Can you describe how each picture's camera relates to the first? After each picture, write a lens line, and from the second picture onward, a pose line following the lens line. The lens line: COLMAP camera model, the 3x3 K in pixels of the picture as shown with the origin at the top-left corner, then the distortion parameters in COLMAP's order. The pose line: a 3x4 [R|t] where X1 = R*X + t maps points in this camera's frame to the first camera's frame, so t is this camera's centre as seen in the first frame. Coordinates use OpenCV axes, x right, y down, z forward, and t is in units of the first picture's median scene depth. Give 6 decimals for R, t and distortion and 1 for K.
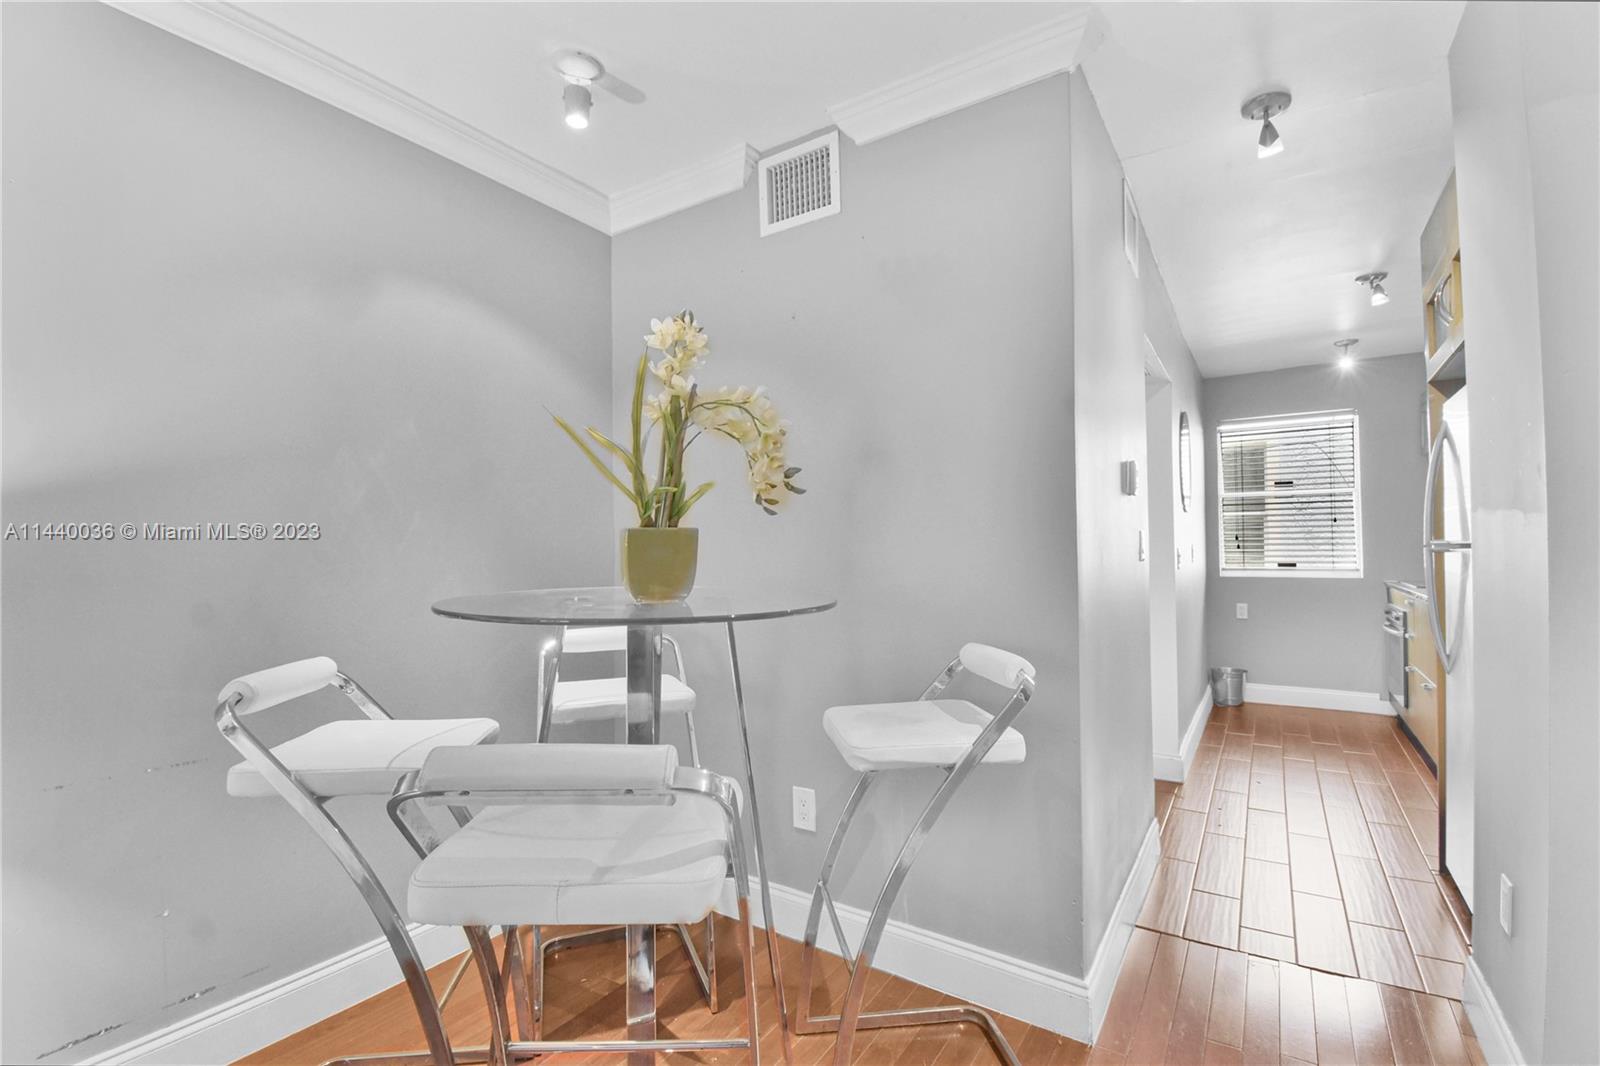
lens RADIAL K [[730.1, 0, 800.0], [0, 730.1, 533.0], [0, 0, 1]] dist [0.013302, -0.016577]
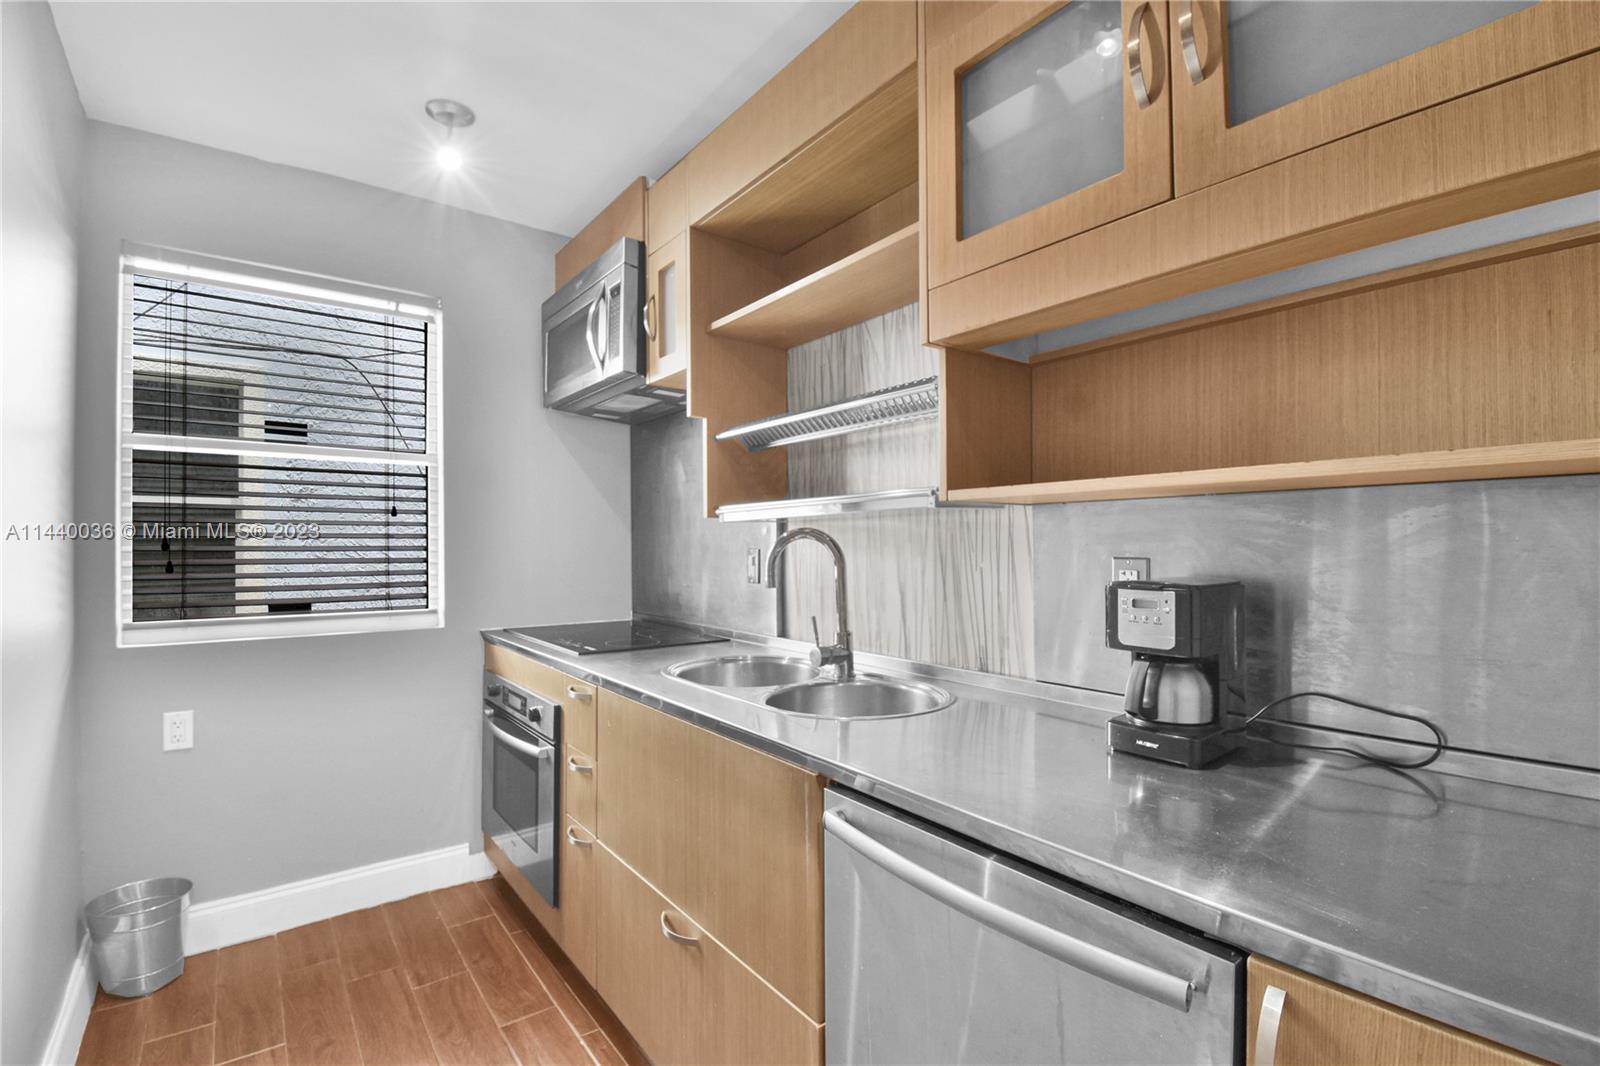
lens RADIAL K [[711.1, 0, 809.0], [0, 711.1, 538.6], [0, 0, 1]] dist [0.017749, -0.023471]
pose [[0.319481, 0.010585, 0.947534, 0.389247], [-0.018158, 0.999822, -0.005047, -0.002715], [-0.947419, -0.015593, 0.319616, 0.620479]]
